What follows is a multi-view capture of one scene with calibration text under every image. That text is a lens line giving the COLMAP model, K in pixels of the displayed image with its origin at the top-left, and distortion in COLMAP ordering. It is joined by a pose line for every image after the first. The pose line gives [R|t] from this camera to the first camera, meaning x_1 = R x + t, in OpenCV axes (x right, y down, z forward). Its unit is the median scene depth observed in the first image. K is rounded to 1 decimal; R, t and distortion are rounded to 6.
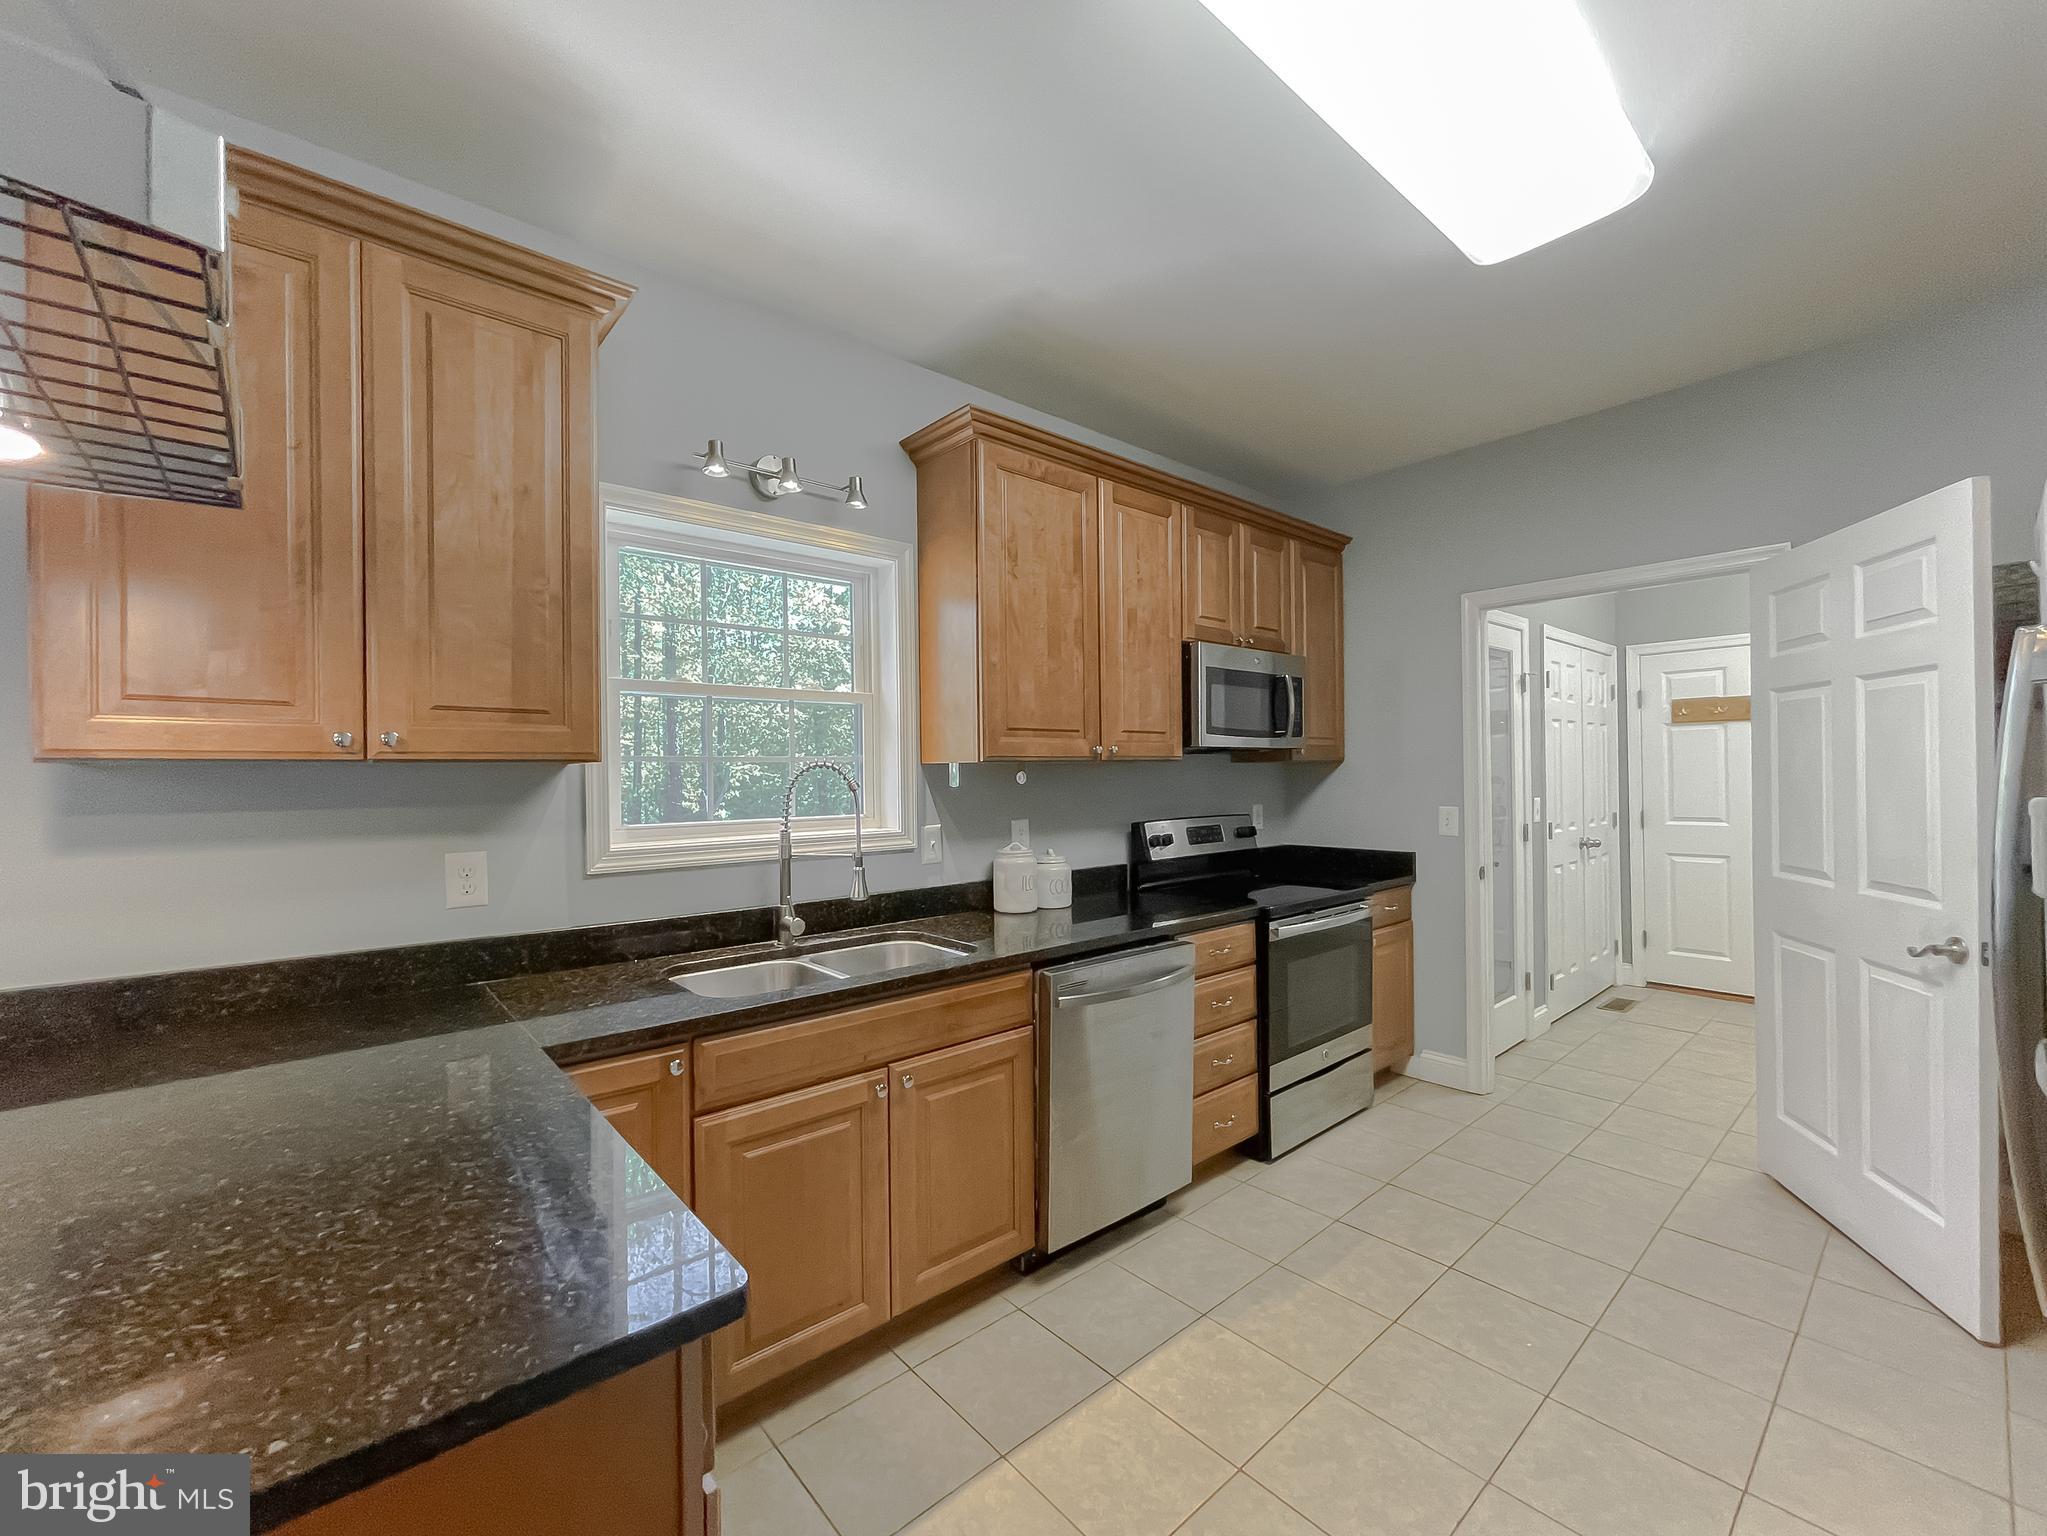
lens RADIAL K [[832.3, 0, 1025.0], [0, 832.3, 775.5], [0, 0, 1]] dist [-0.000509, 0.000277]
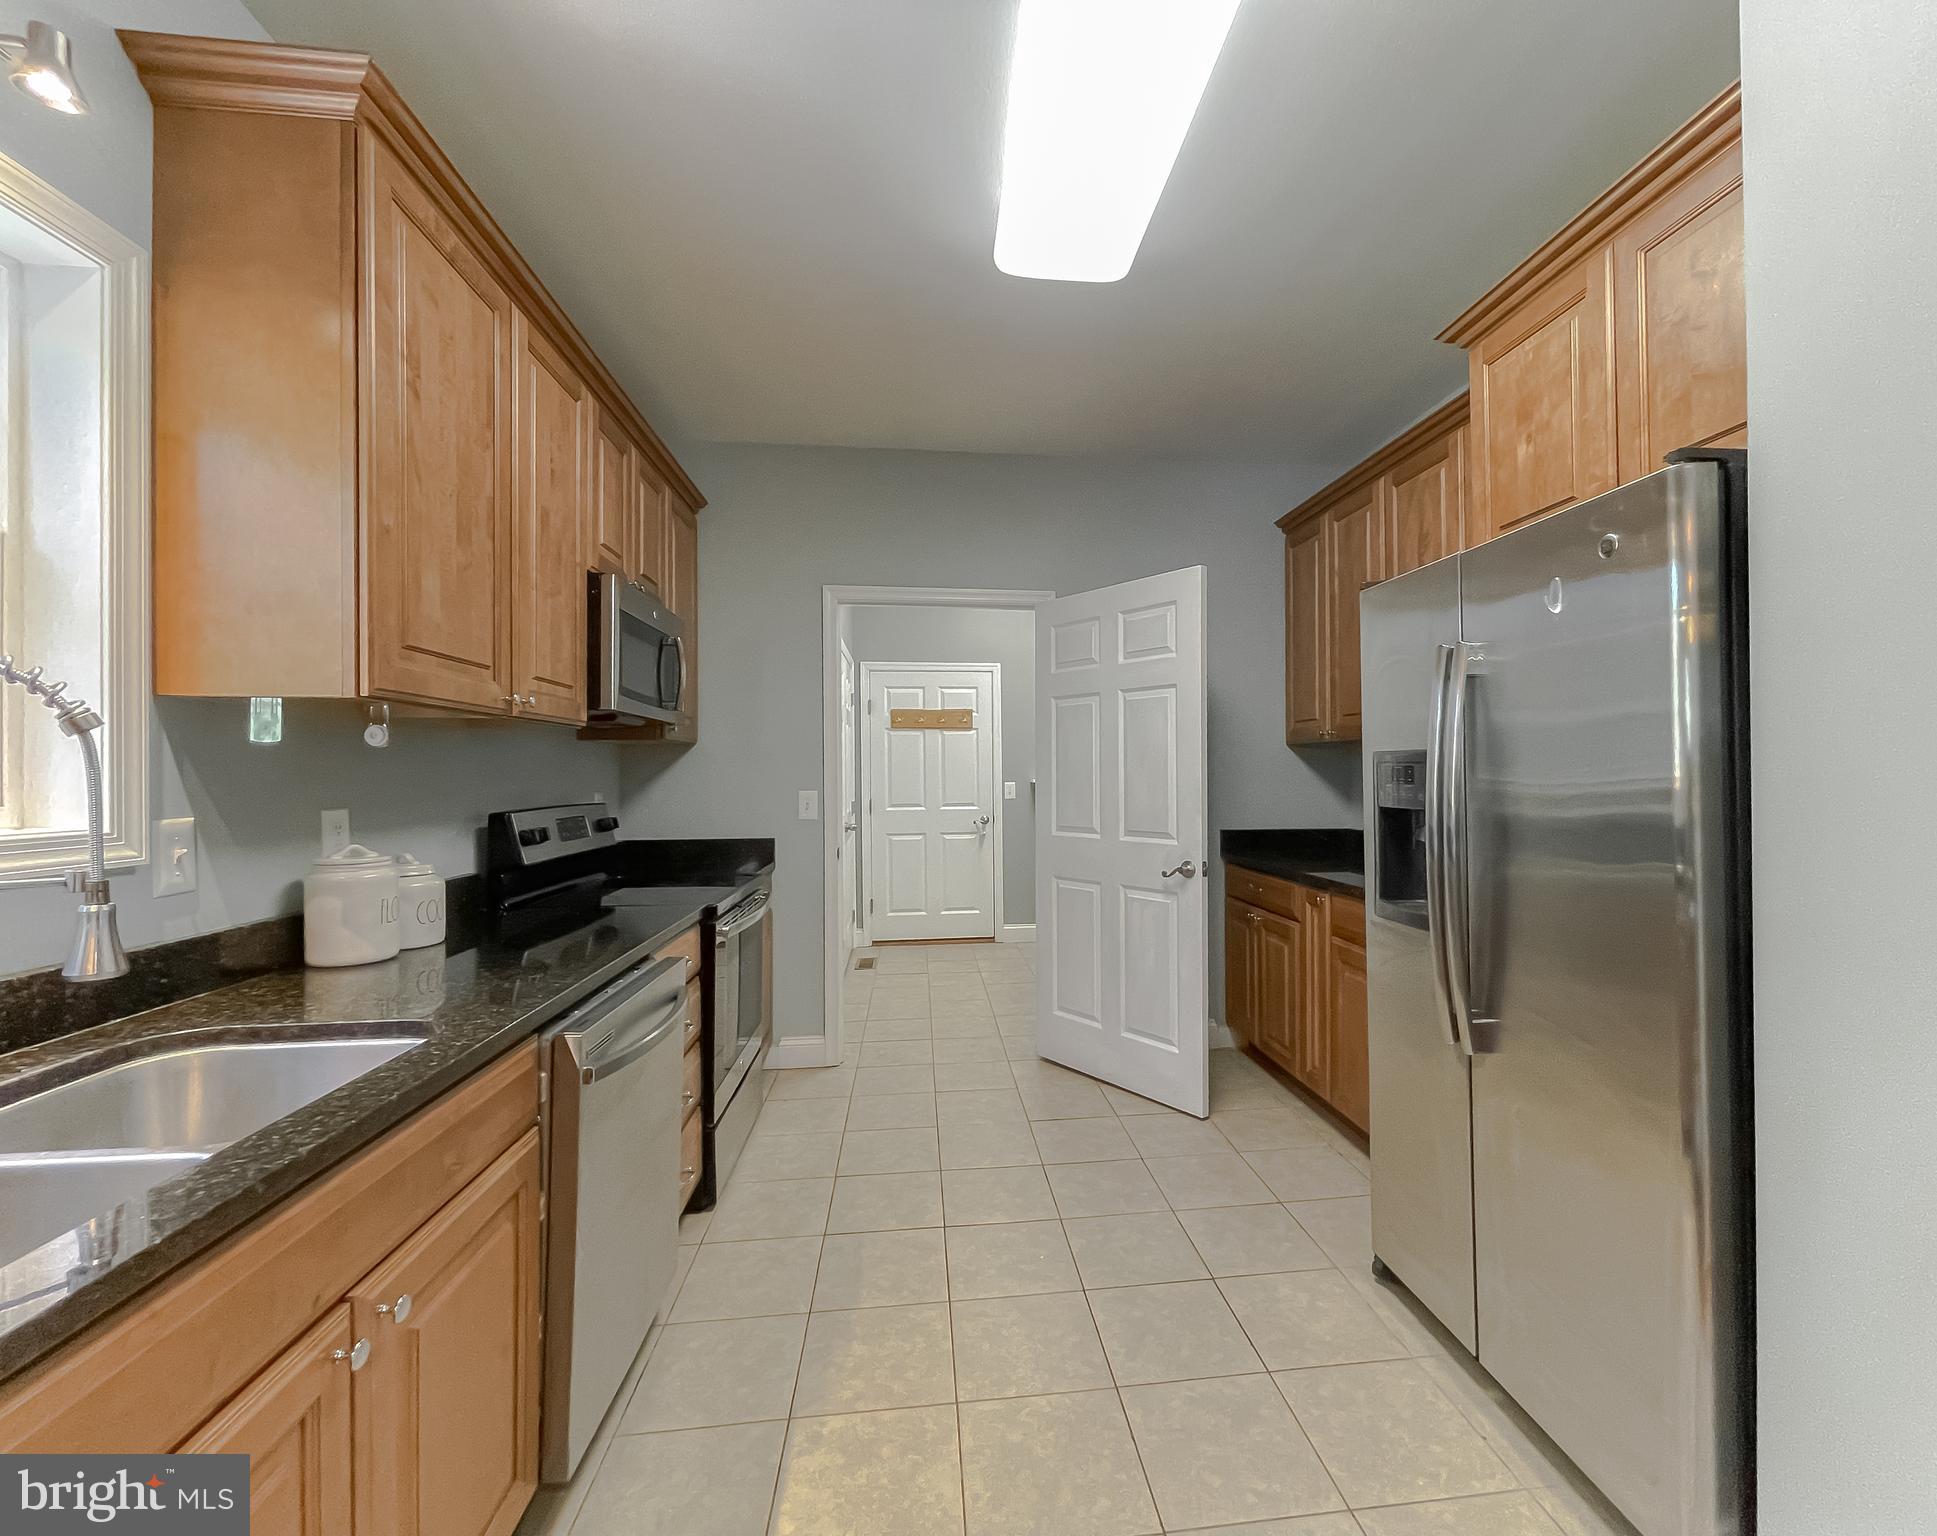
lens RADIAL K [[825.0, 0, 1004.5], [0, 825.0, 771.9], [0, 0, 1]] dist [-0.000874, -0.000189]
pose [[0.564418, 0.014305, 0.825365, -0.230192], [-0.001284, 0.999864, -0.016451, 0.037049], [-0.825488, 0.008226, 0.564360, 0.282153]]
